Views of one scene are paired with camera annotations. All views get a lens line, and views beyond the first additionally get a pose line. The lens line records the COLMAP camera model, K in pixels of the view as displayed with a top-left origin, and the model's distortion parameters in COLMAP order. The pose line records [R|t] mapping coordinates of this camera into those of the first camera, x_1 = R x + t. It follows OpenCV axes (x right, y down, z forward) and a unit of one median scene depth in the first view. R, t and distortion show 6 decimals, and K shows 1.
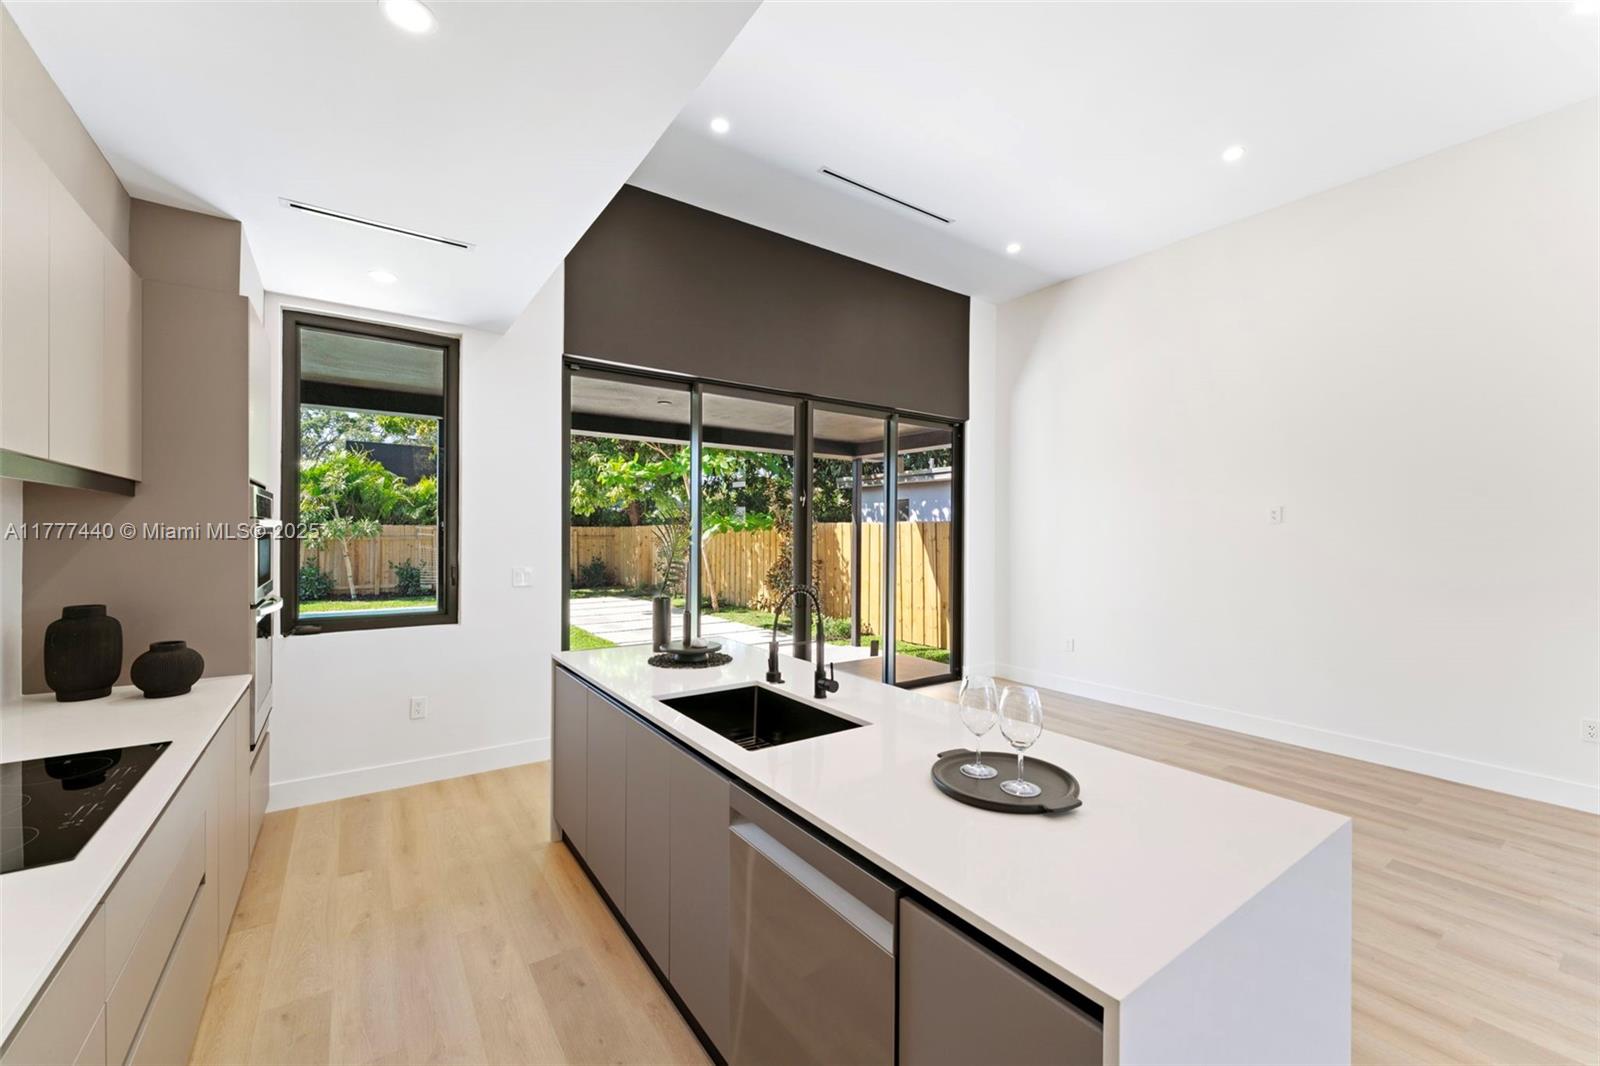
lens RADIAL K [[643.7, 0, 800.5], [0, 643.7, 533.6], [0, 0, 1]] dist [0.004304, 0.000389]
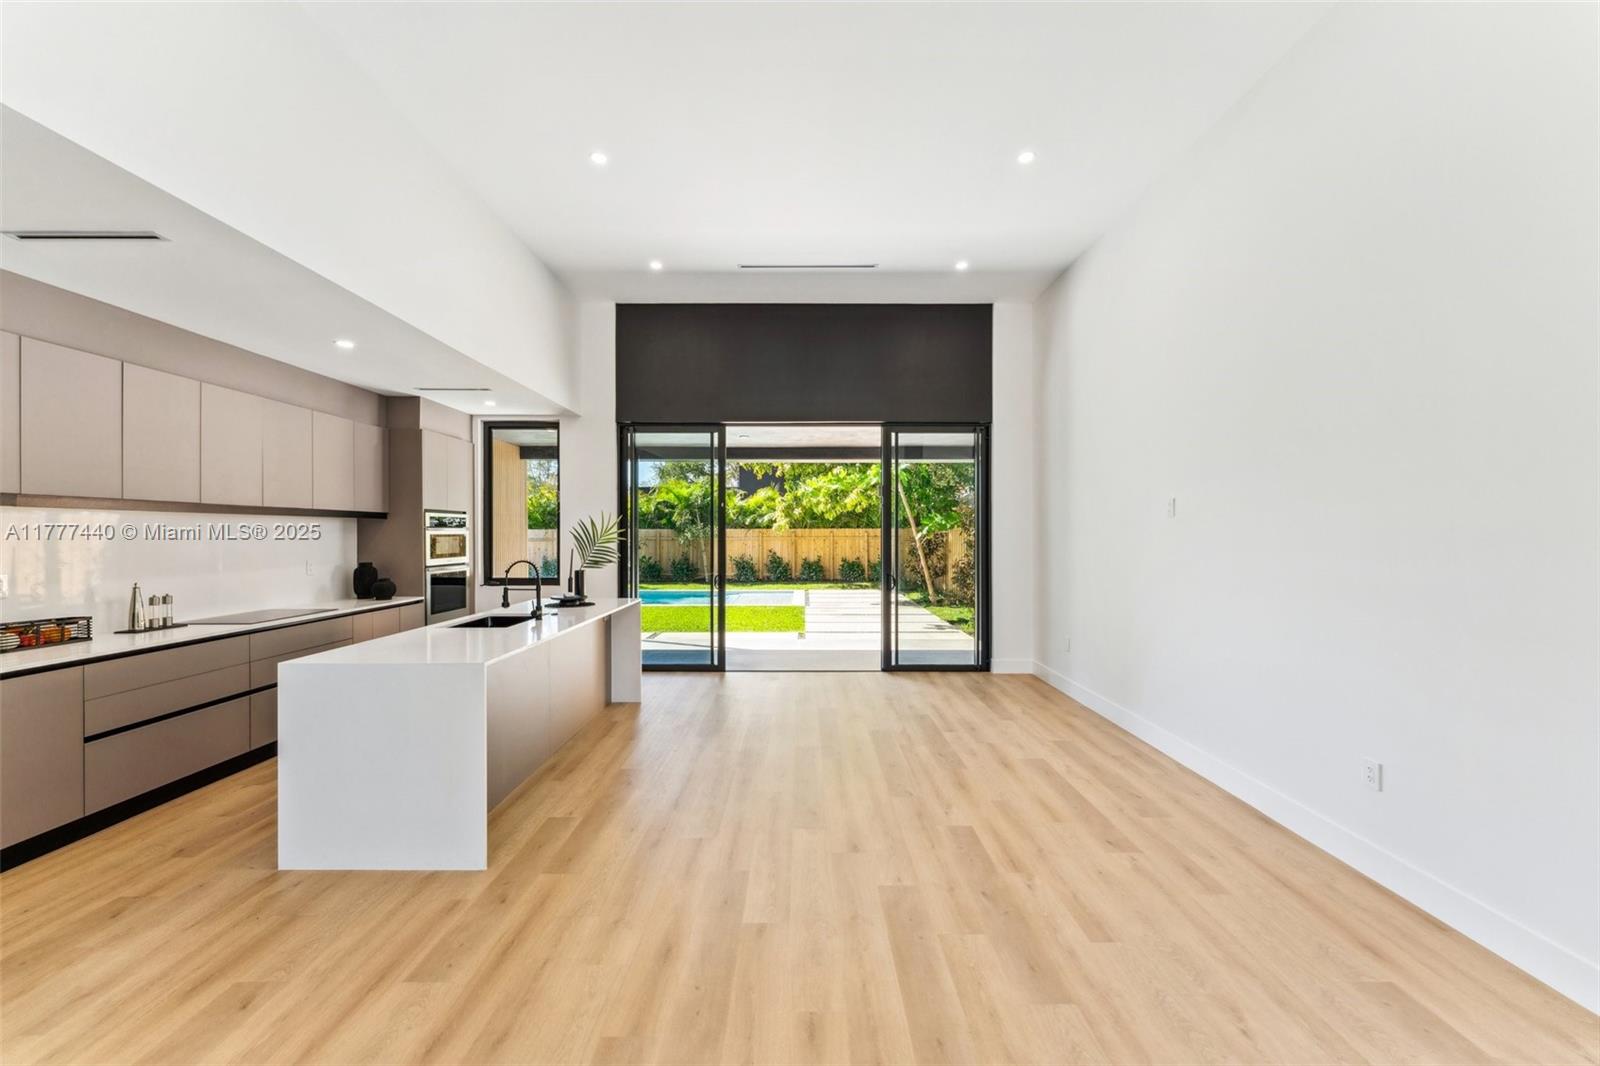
lens RADIAL K [[643.7, 0, 804.7], [0, 643.7, 530.5], [0, 0, 1]] dist [0.004304, 0.000389]
pose [[0.815224, -0.010115, -0.579058, 0.616834], [0.005761, 0.999940, -0.009356, 0.006699], [0.579117, 0.004291, 0.815233, -0.023068]]
